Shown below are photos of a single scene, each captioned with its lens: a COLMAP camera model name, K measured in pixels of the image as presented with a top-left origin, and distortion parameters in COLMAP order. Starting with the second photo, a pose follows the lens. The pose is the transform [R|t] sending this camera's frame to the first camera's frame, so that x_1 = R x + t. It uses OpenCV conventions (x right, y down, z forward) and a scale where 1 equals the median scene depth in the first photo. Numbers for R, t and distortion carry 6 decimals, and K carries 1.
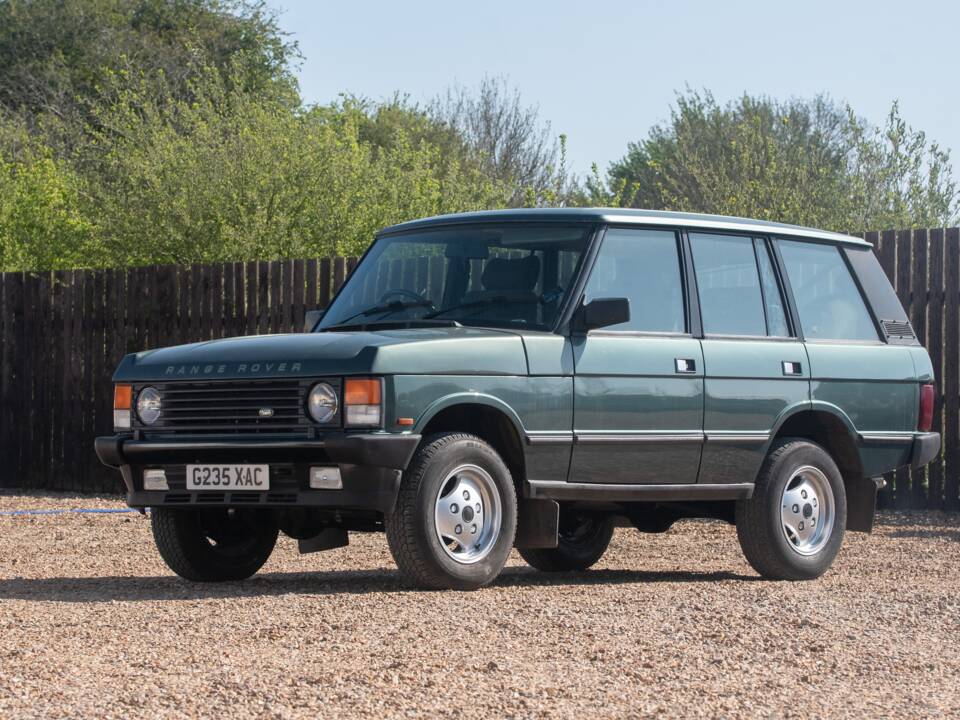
lens RADIAL K [[3886.0, 0, 480.0], [0, 3886.0, 360.0], [0, 0, 1]] dist [0.358803, 7.351259]
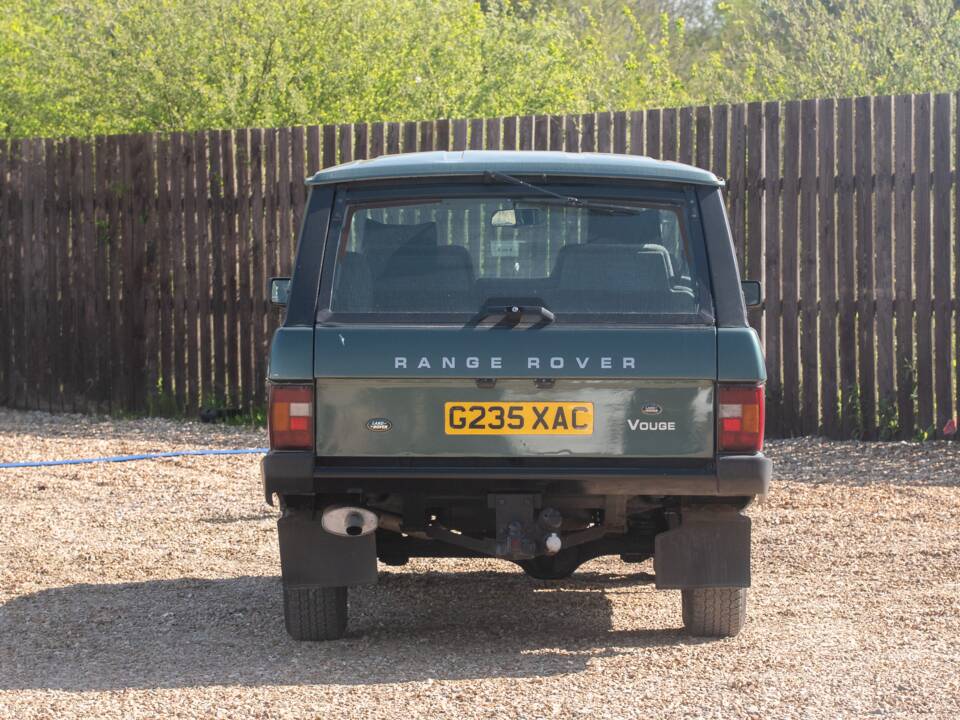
lens RADIAL K [[4210.0, 0, 480.0], [0, 4210.0, 360.0], [0, 0, 1]] dist [0.502709, 12.142670]
pose [[0.999085, -0.019085, -0.038269, 0.023067], [0.020867, 0.998691, 0.046696, -0.017001], [0.037327, -0.047452, 0.998176, 0.122713]]
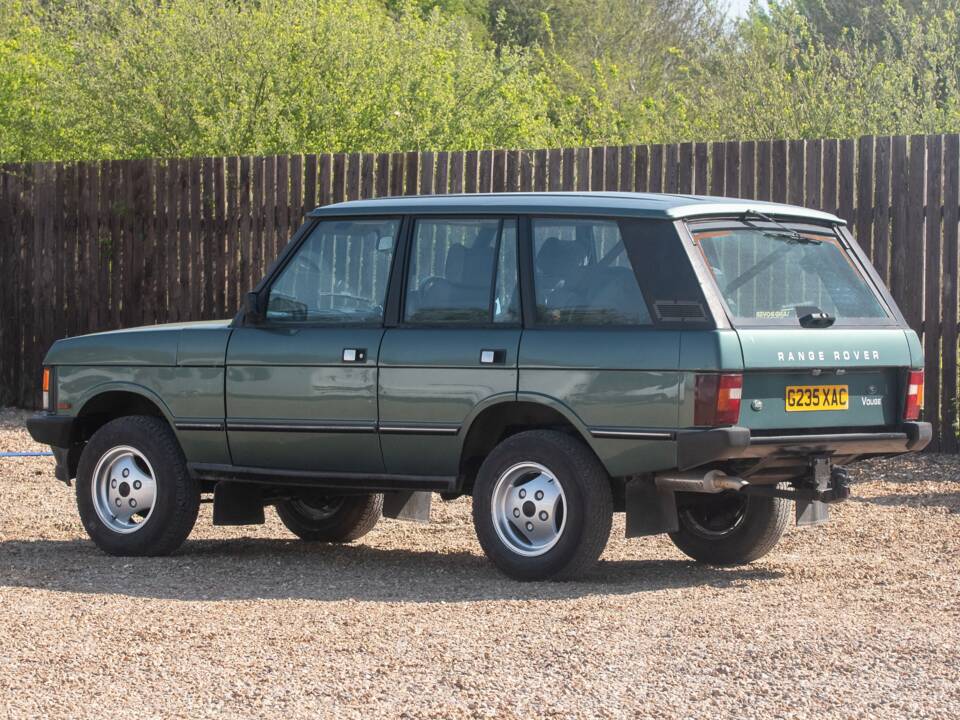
lens RADIAL K [[4269.0, 0, 480.0], [0, 4269.0, 360.0], [0, 0, 1]] dist [0.267358, 8.910155]
pose [[0.998937, -0.000954, -0.046082, 0.041991], [0.002852, 0.999150, 0.041132, -0.018605], [0.046003, -0.041219, 0.998091, 0.027011]]
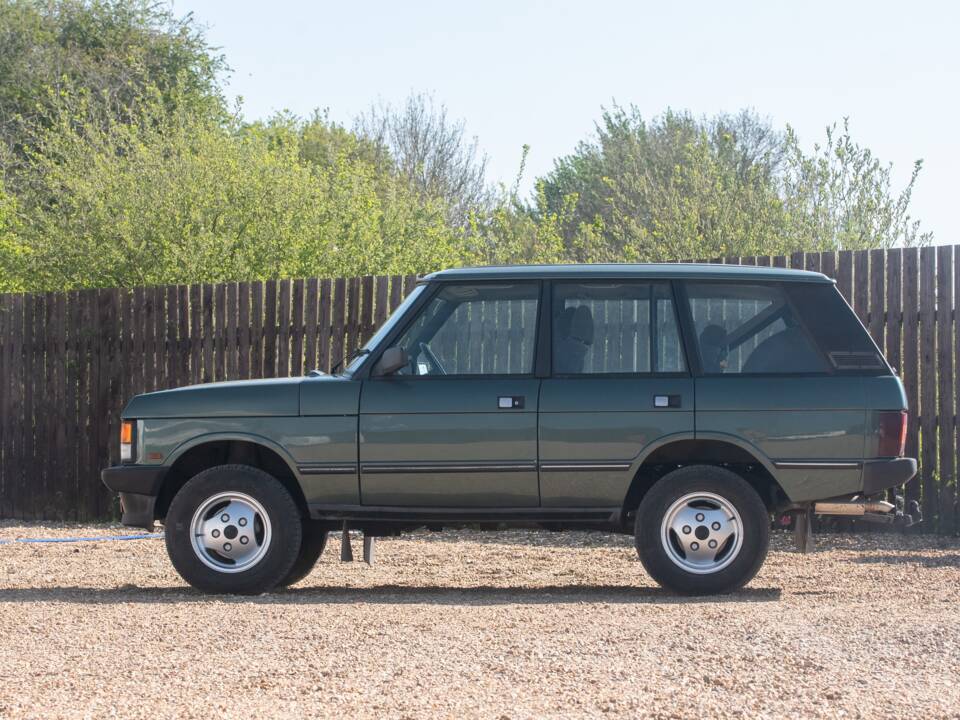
lens RADIAL K [[3886.0, 0, 480.0], [0, 3886.0, 360.0], [0, 0, 1]] dist [0.358803, 7.351259]
pose [[0.999784, -0.005958, 0.019913, -0.006284], [0.006034, 0.999975, -0.003779, -0.001876], [-0.019890, 0.003898, 0.999795, 0.011773]]
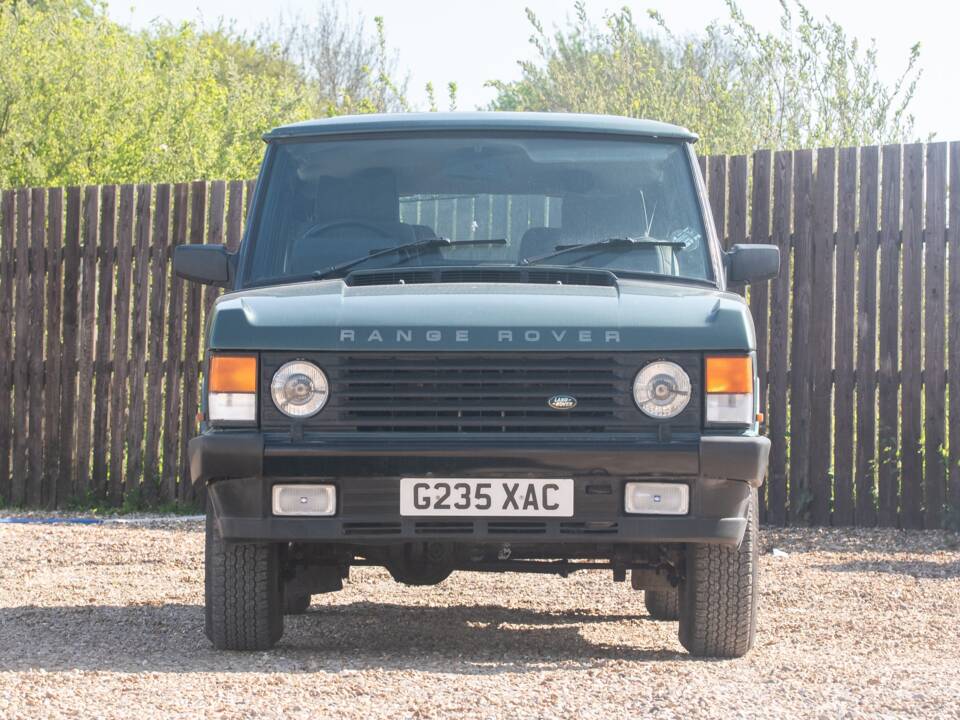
lens RADIAL K [[4394.4, 0, 480.0], [0, 4394.4, 360.0], [0, 0, 1]] dist [0.328492, 7.939349]
pose [[0.999400, 0.004897, 0.034283, 0.009224], [-0.005079, 0.999973, 0.005239, 0.002340], [-0.034256, -0.005410, 0.999398, 0.141815]]
